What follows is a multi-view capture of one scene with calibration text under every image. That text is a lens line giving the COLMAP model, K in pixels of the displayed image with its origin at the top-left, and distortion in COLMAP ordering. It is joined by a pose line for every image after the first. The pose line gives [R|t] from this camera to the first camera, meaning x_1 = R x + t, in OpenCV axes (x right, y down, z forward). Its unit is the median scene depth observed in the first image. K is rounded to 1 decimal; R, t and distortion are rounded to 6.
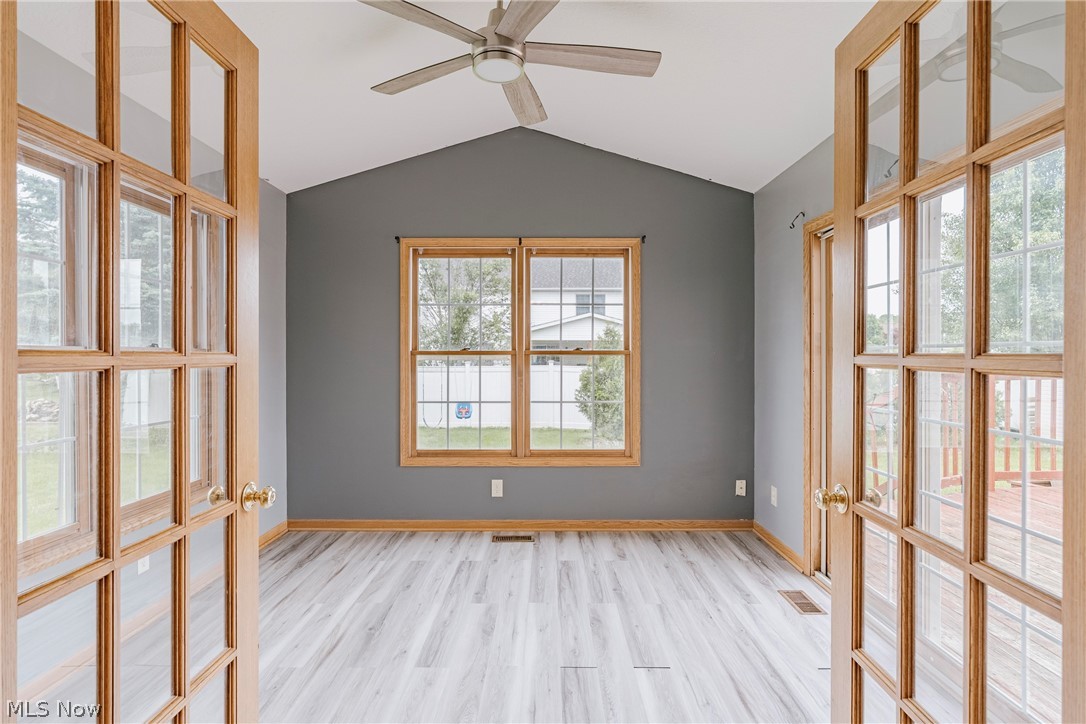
lens RADIAL K [[578.0, 0, 543.0], [0, 578.0, 362.0], [0, 0, 1]] dist [0.002762, 0.000305]
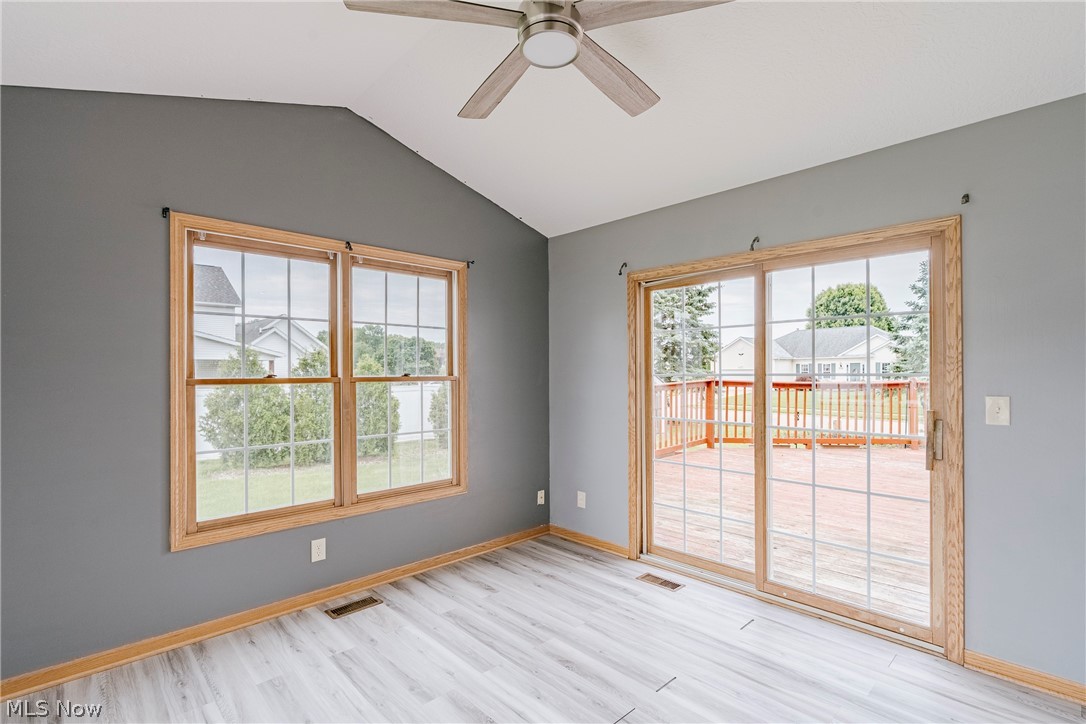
lens RADIAL K [[514.4, 0, 543.0], [0, 514.4, 373.4], [0, 0, 1]] dist [-0.000685, 0.000305]
pose [[0.721744, -0.004314, 0.692146, -0.348340], [0.013695, 0.999874, -0.008049, -0.015263], [-0.692024, 0.015289, 0.721712, 0.272807]]
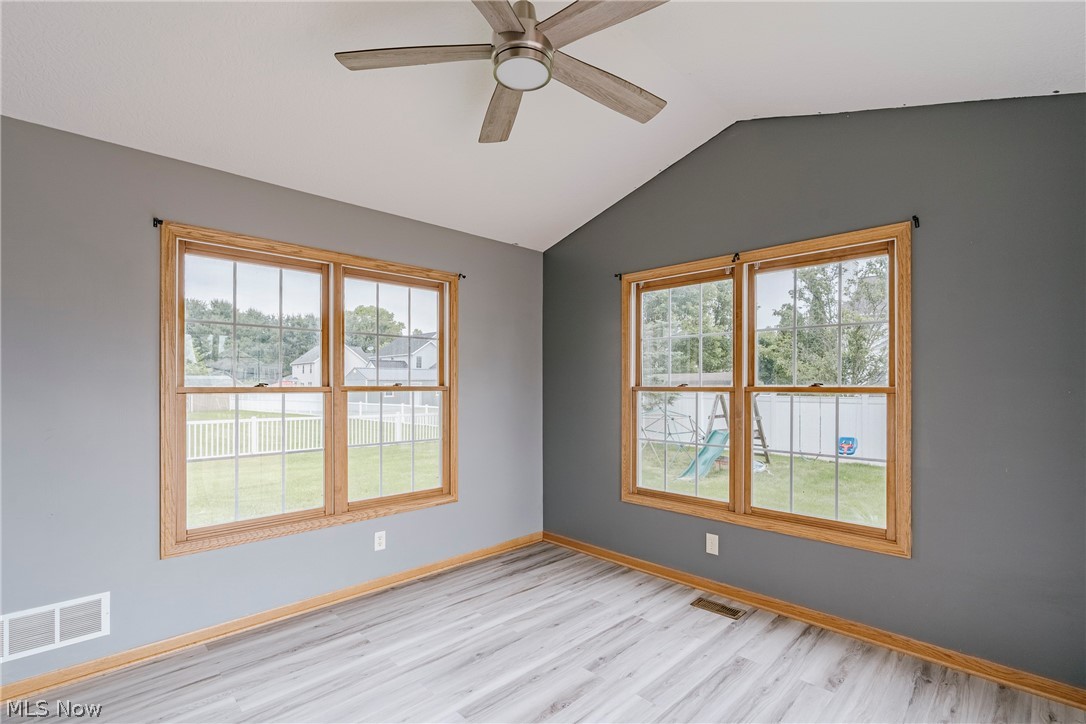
lens RADIAL K [[504.2, 0, 544.7], [0, 504.2, 386.5], [0, 0, 1]] dist [-0.002579, 0.000361]
pose [[0.707750, 0.003433, -0.706454, 0.281255], [-0.008407, 0.999958, -0.003563, -0.015376], [0.706413, 0.008461, 0.707750, 0.281688]]
